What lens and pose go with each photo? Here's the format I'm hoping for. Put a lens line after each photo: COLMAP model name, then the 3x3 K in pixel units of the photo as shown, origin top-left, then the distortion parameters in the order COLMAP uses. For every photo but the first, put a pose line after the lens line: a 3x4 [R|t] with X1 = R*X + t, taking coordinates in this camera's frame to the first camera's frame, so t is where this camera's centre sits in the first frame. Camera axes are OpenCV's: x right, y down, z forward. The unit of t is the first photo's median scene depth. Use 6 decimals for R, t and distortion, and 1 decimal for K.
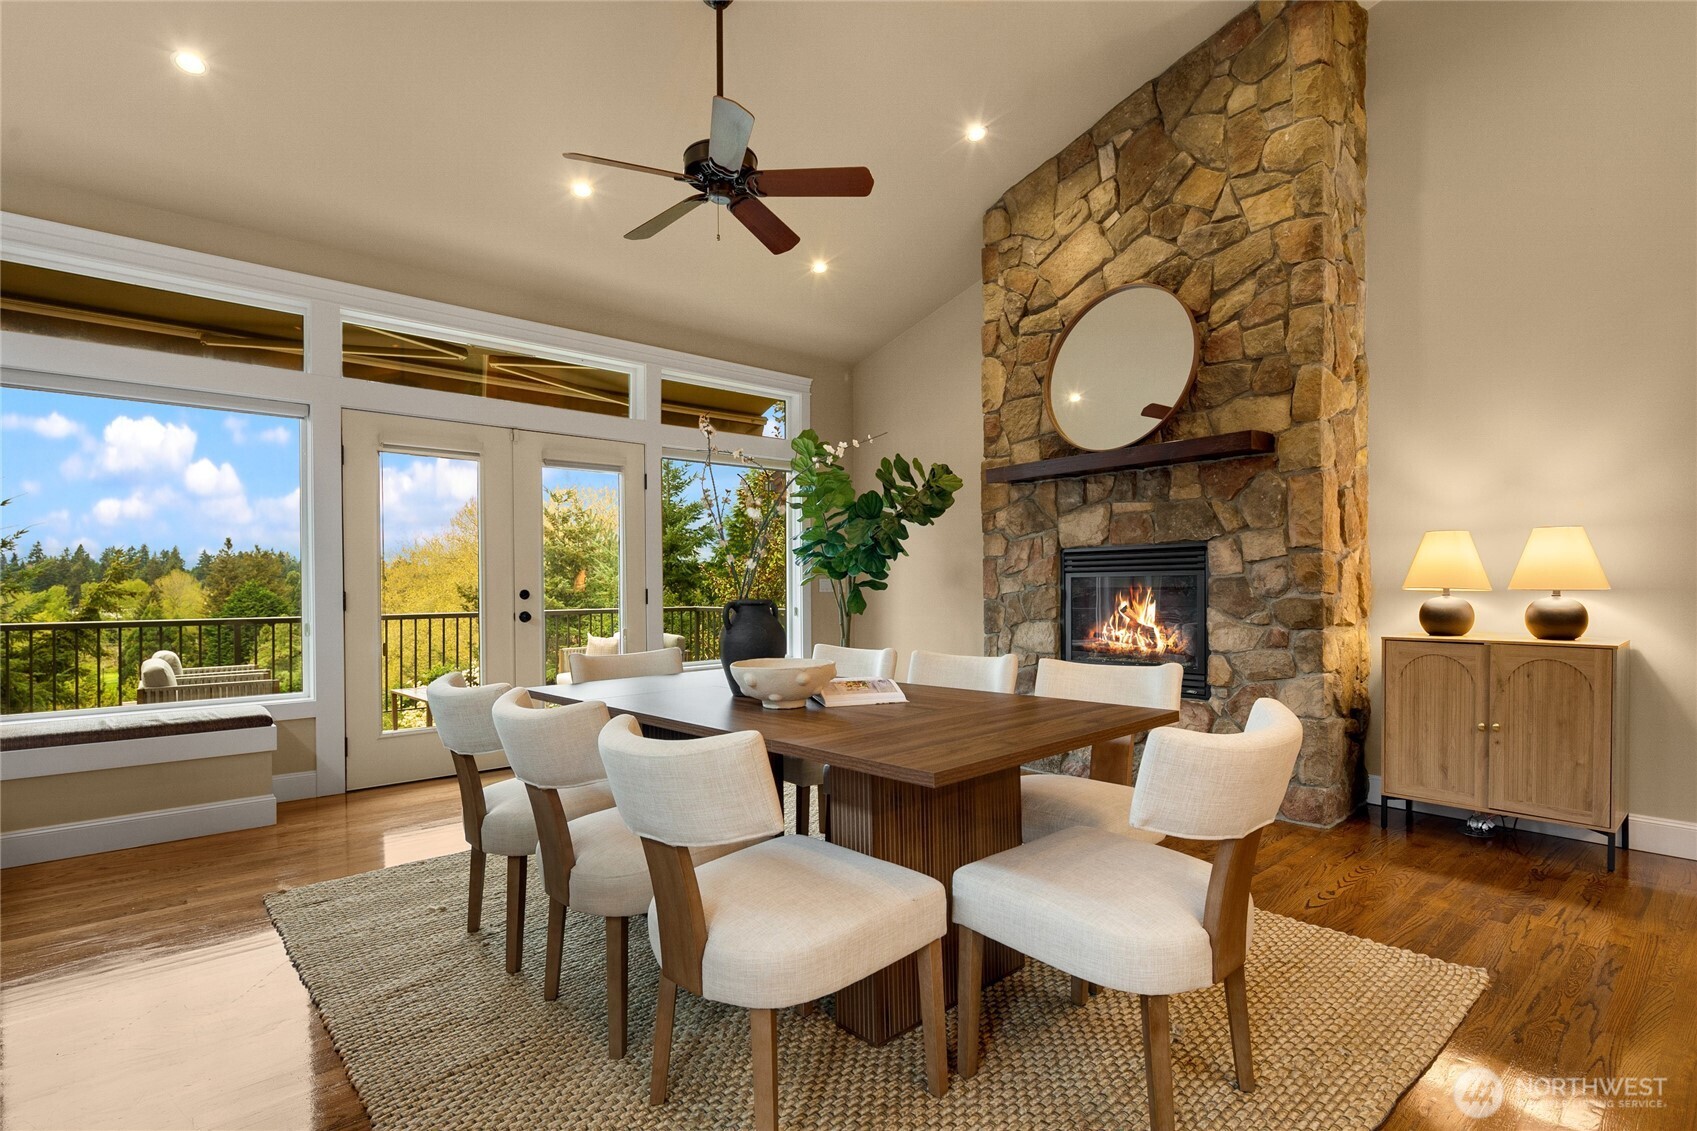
lens RADIAL K [[824.3, 0, 842.4], [0, 824.3, 595.5], [0, 0, 1]] dist [0.007499, -0.004227]
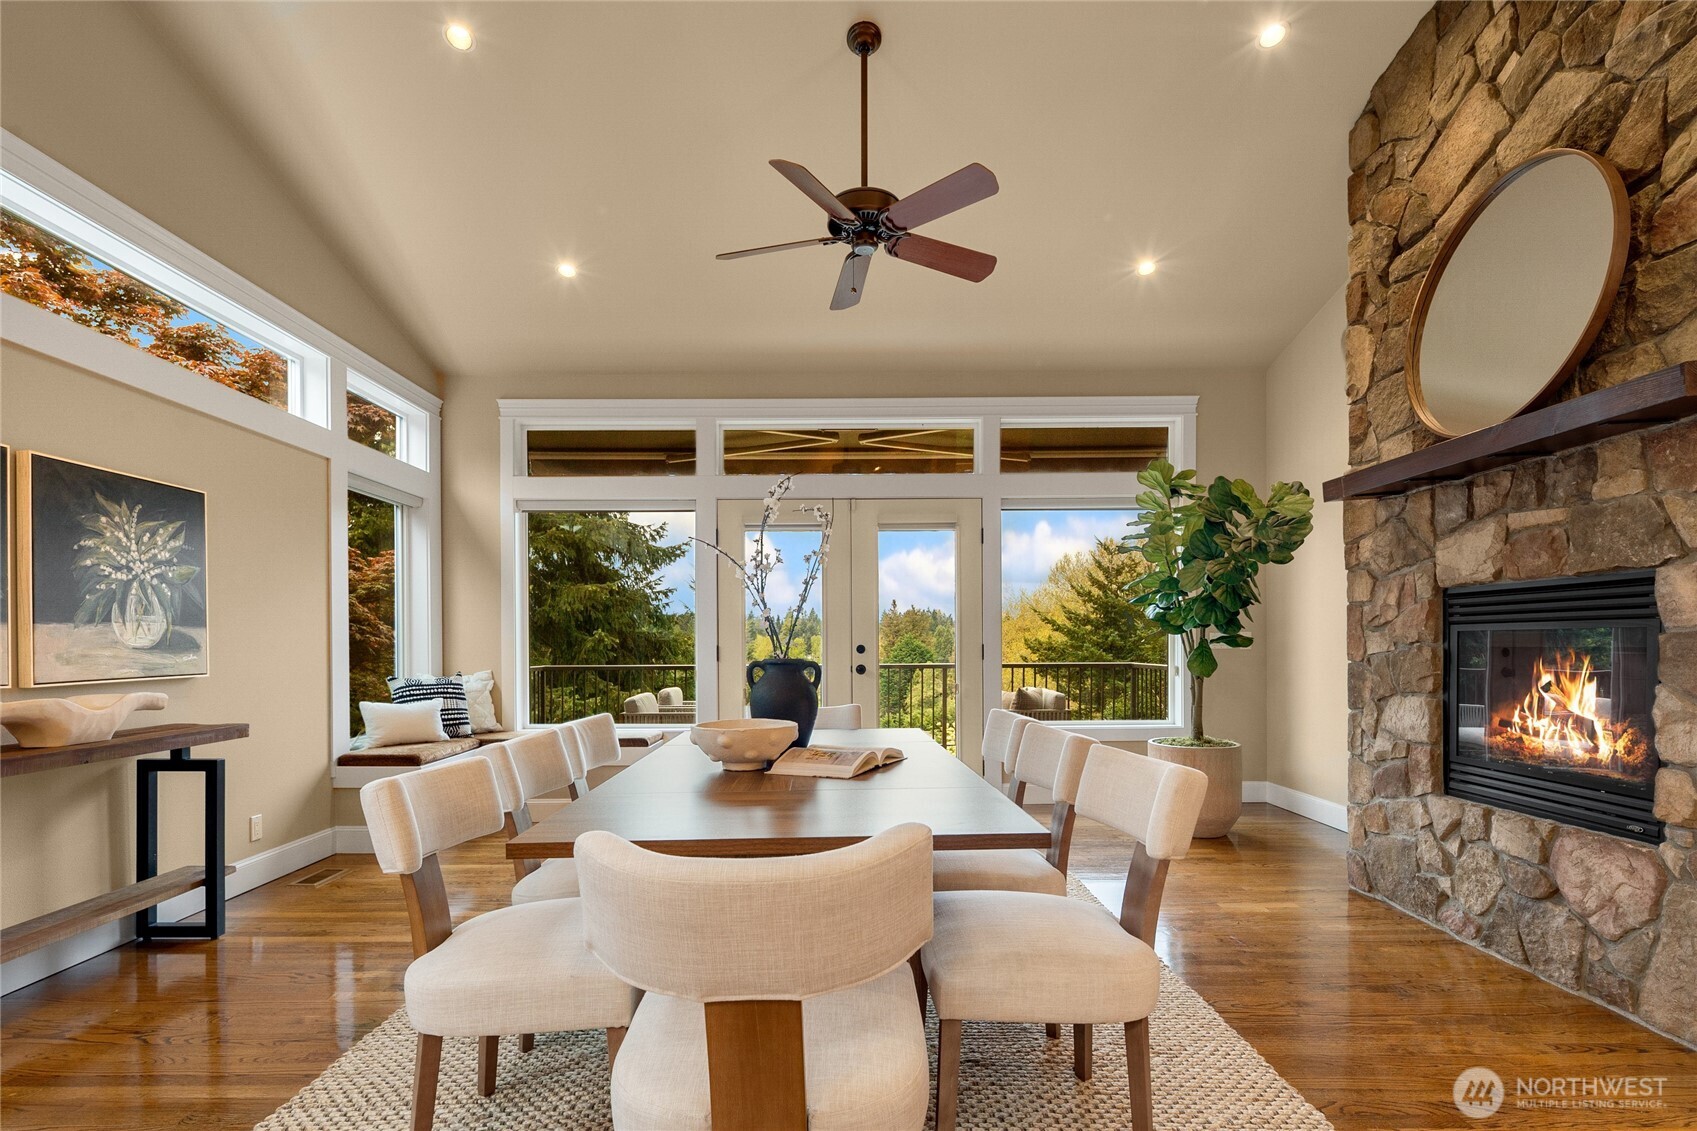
lens RADIAL K [[824.3, 0, 835.2], [0, 824.3, 647.1], [0, 0, 1]] dist [0.007499, -0.004227]
pose [[0.752211, 0.007526, -0.658880, 0.348903], [-0.007736, 0.999967, 0.002590, -0.007404], [0.658877, 0.003149, 0.752244, 0.177047]]
